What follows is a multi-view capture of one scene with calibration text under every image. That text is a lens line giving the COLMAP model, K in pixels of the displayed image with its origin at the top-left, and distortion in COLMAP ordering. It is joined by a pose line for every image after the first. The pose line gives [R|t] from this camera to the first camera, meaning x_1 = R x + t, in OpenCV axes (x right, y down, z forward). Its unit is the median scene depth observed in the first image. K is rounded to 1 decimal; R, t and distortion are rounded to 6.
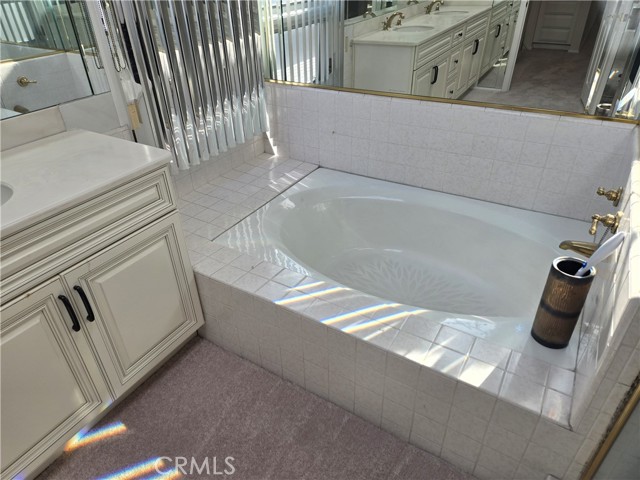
lens RADIAL K [[427.6, 0, 316.3], [0, 427.6, 240.9], [0, 0, 1]] dist [0.058913, -0.045942]
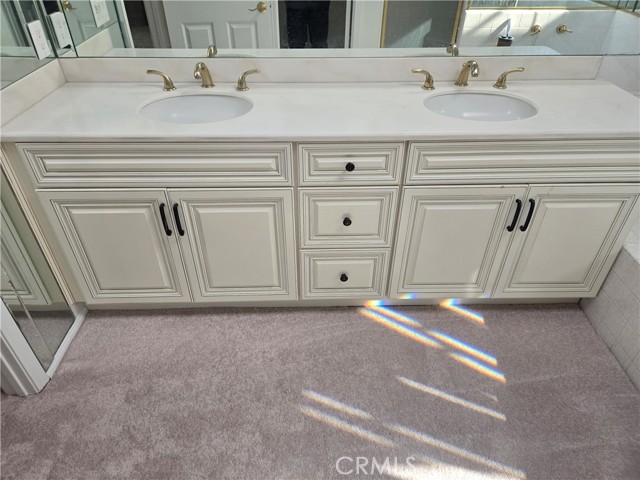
lens RADIAL K [[427.6, 0, 318.3], [0, 427.6, 234.4], [0, 0, 1]] dist [0.058913, -0.045942]
pose [[0.537110, 0.520664, -0.663643, -0.012277], [-0.472826, 0.837377, 0.274292, 0.114589], [0.698533, 0.166462, 0.695947, -0.214173]]
